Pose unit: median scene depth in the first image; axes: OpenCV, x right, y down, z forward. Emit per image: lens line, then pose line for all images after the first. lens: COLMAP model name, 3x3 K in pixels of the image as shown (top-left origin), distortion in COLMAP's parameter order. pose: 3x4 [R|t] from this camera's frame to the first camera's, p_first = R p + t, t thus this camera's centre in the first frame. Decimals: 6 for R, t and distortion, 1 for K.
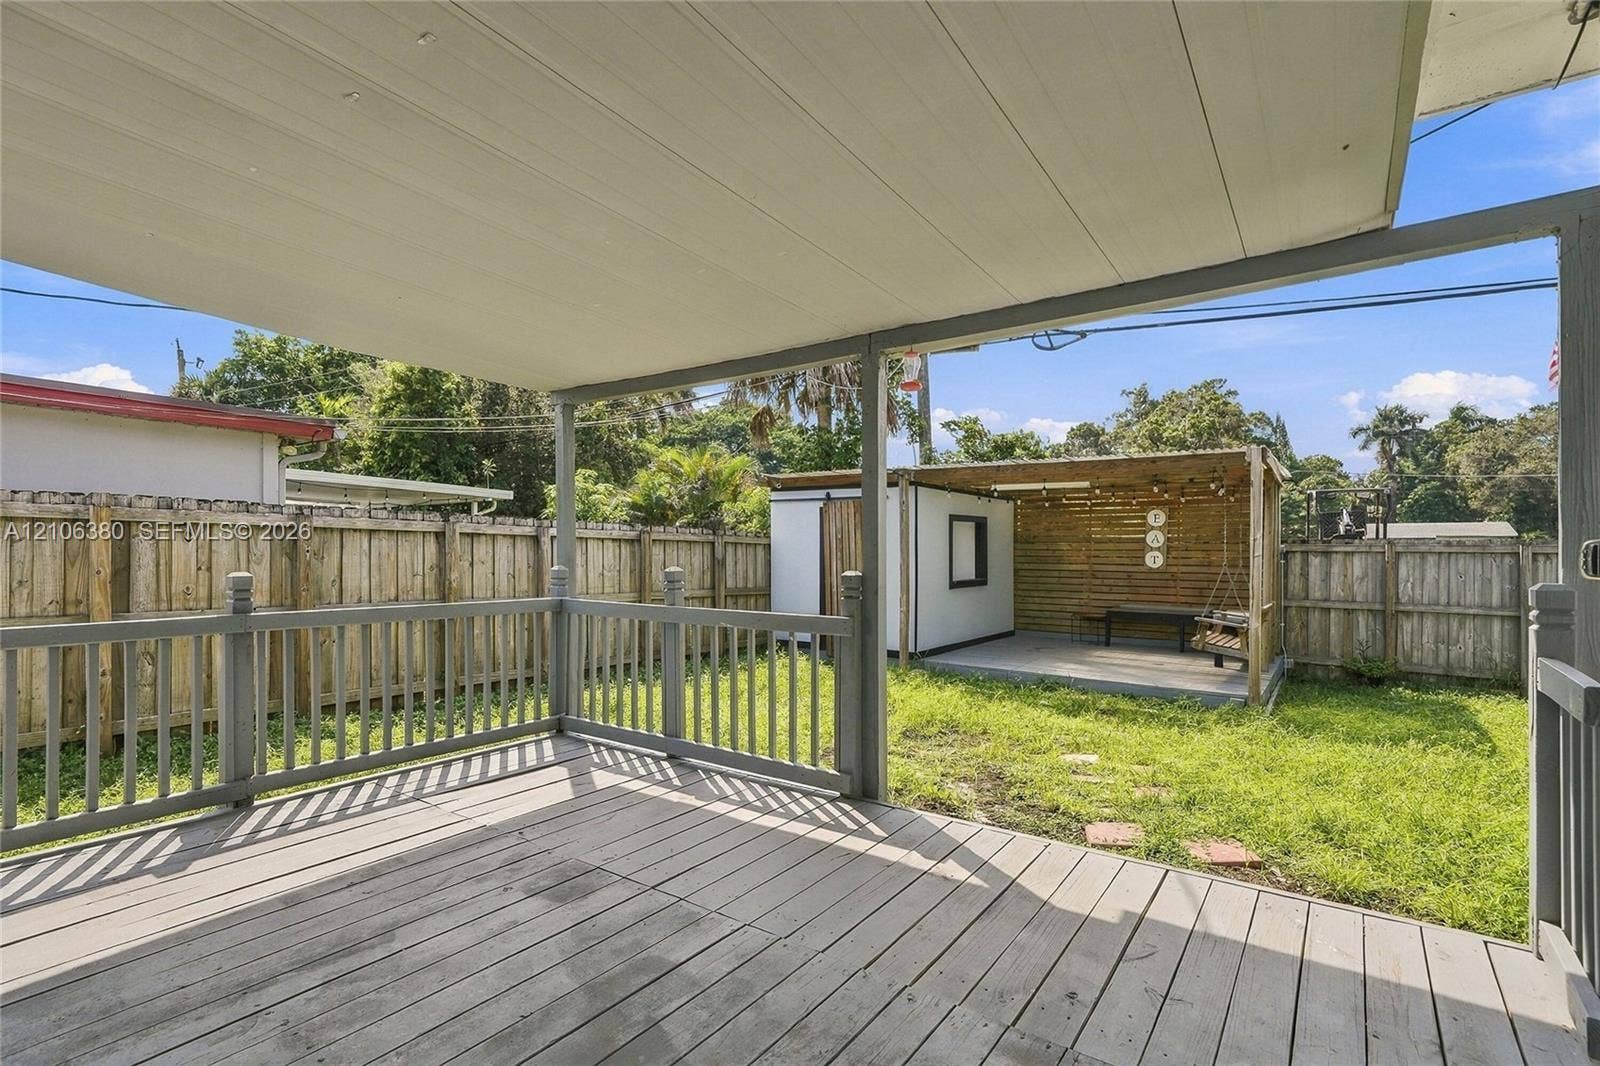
lens RADIAL K [[768.8, 0, 790.2], [0, 768.8, 541.6], [0, 0, 1]] dist [0.007939, 0.000838]
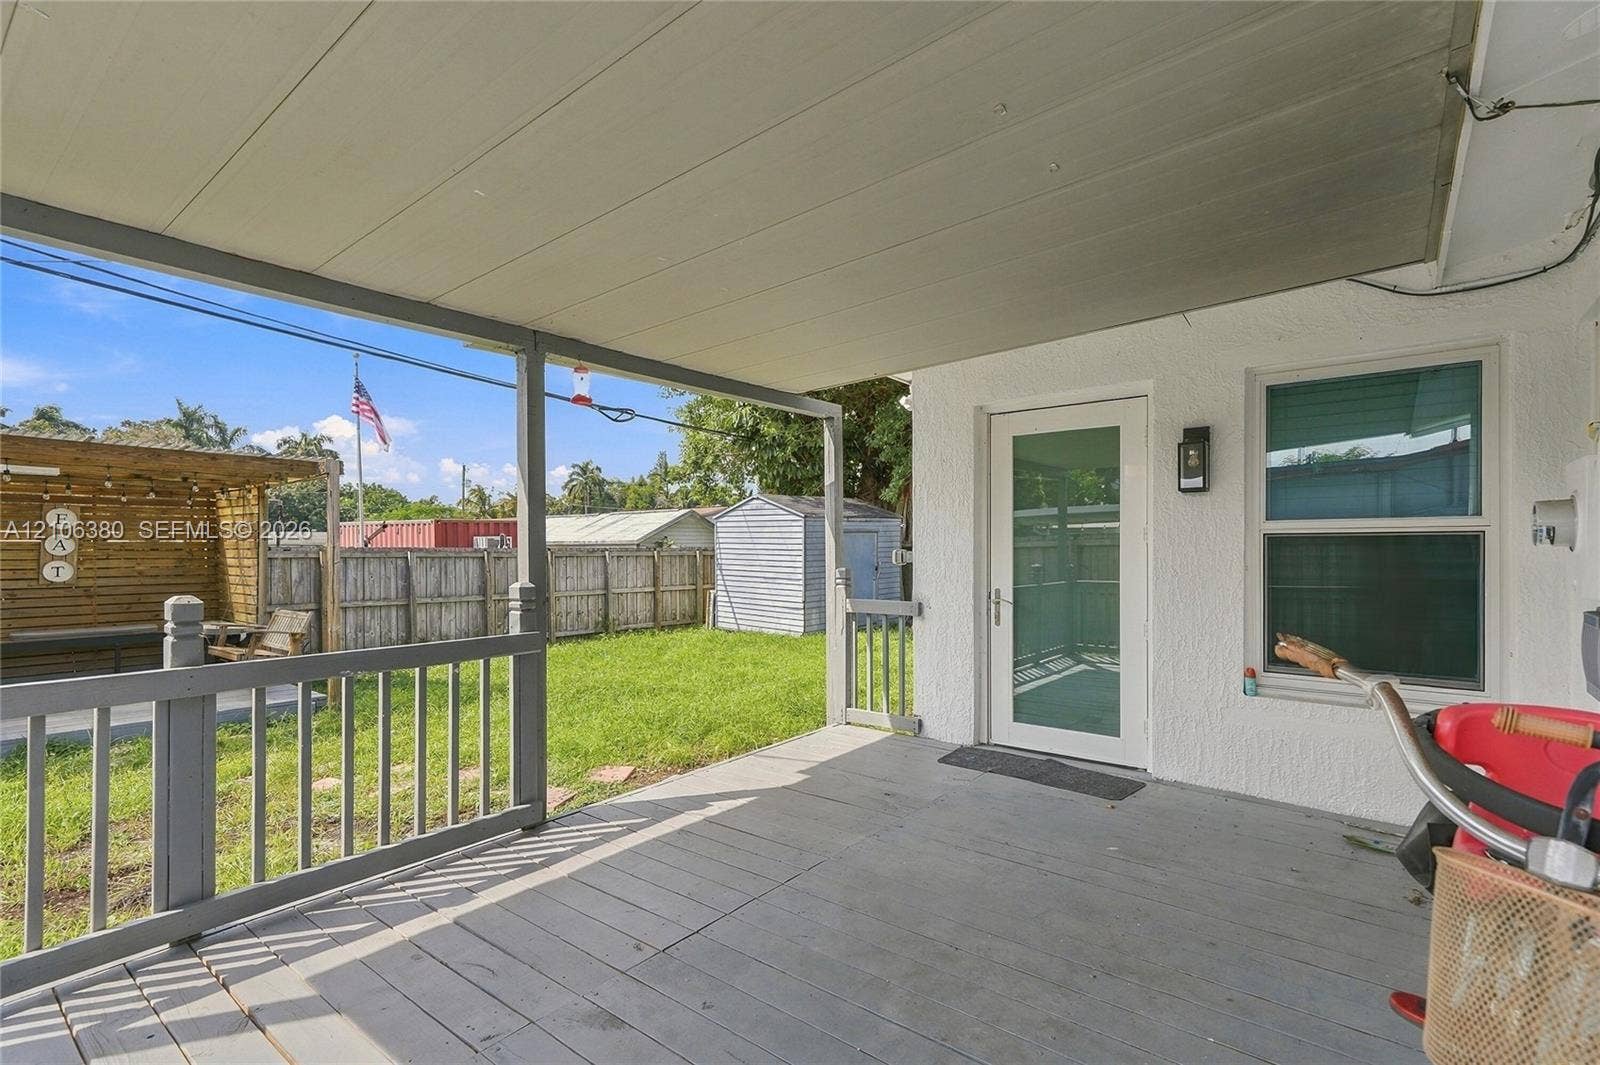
lens RADIAL K [[768.8, 0, 790.2], [0, 768.8, 537.9], [0, 0, 1]] dist [0.007939, 0.000838]
pose [[0.031341, 0.012660, 0.999429, -0.672531], [0.000742, 0.999919, -0.012690, -0.001003], [-0.999508, 0.001140, 0.031330, 0.532244]]
